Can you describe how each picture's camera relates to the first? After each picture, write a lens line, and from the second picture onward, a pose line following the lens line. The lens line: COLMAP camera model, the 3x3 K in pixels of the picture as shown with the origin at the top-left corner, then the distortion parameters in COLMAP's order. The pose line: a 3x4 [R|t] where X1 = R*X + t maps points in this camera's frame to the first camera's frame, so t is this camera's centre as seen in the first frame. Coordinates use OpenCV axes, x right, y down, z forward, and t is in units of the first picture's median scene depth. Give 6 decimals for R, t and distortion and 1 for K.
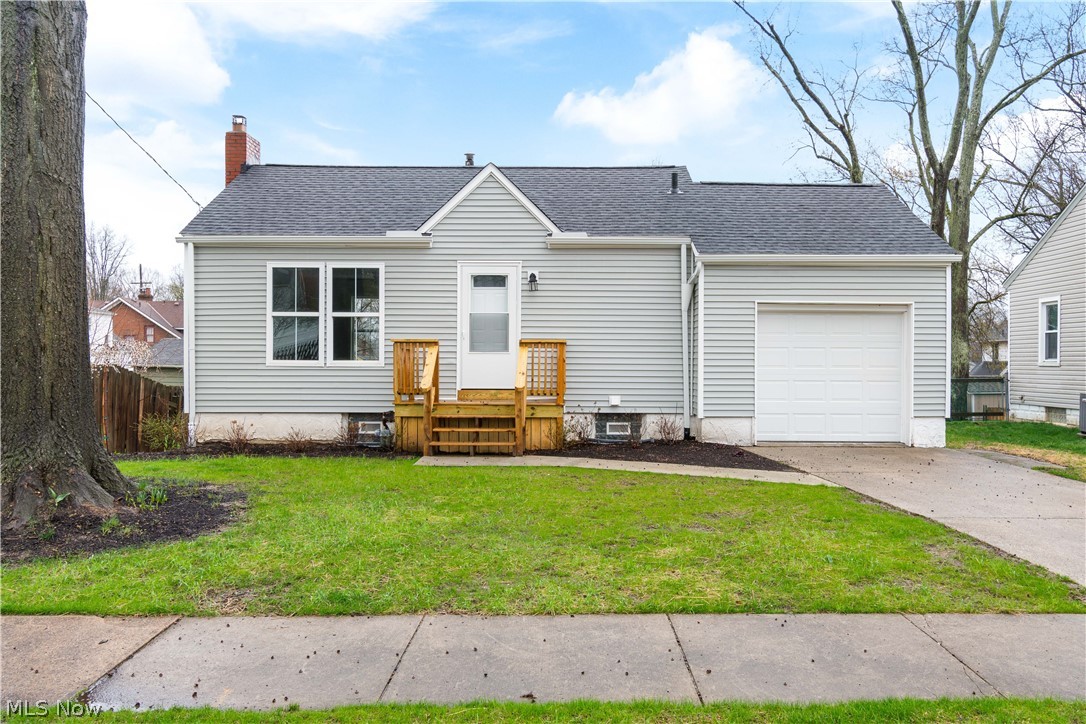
lens RADIAL K [[857.1, 0, 544.2], [0, 857.1, 365.8], [0, 0, 1]] dist [0.008831, -0.000657]
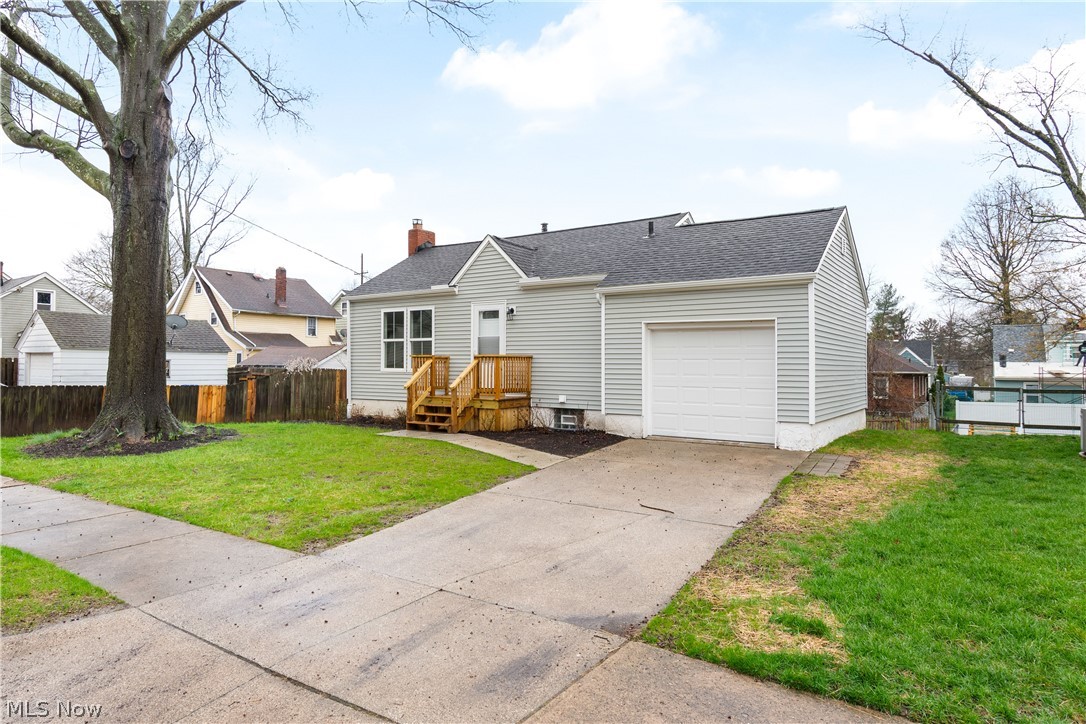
lens RADIAL K [[652.1, 0, 542.0], [0, 652.1, 356.0], [0, 0, 1]] dist [0.002225, 0.000894]
pose [[0.824251, -0.007290, -0.566177, 0.644512], [-0.006003, 0.999748, -0.021613, -0.004663], [0.566192, 0.021213, 0.824000, 0.135186]]
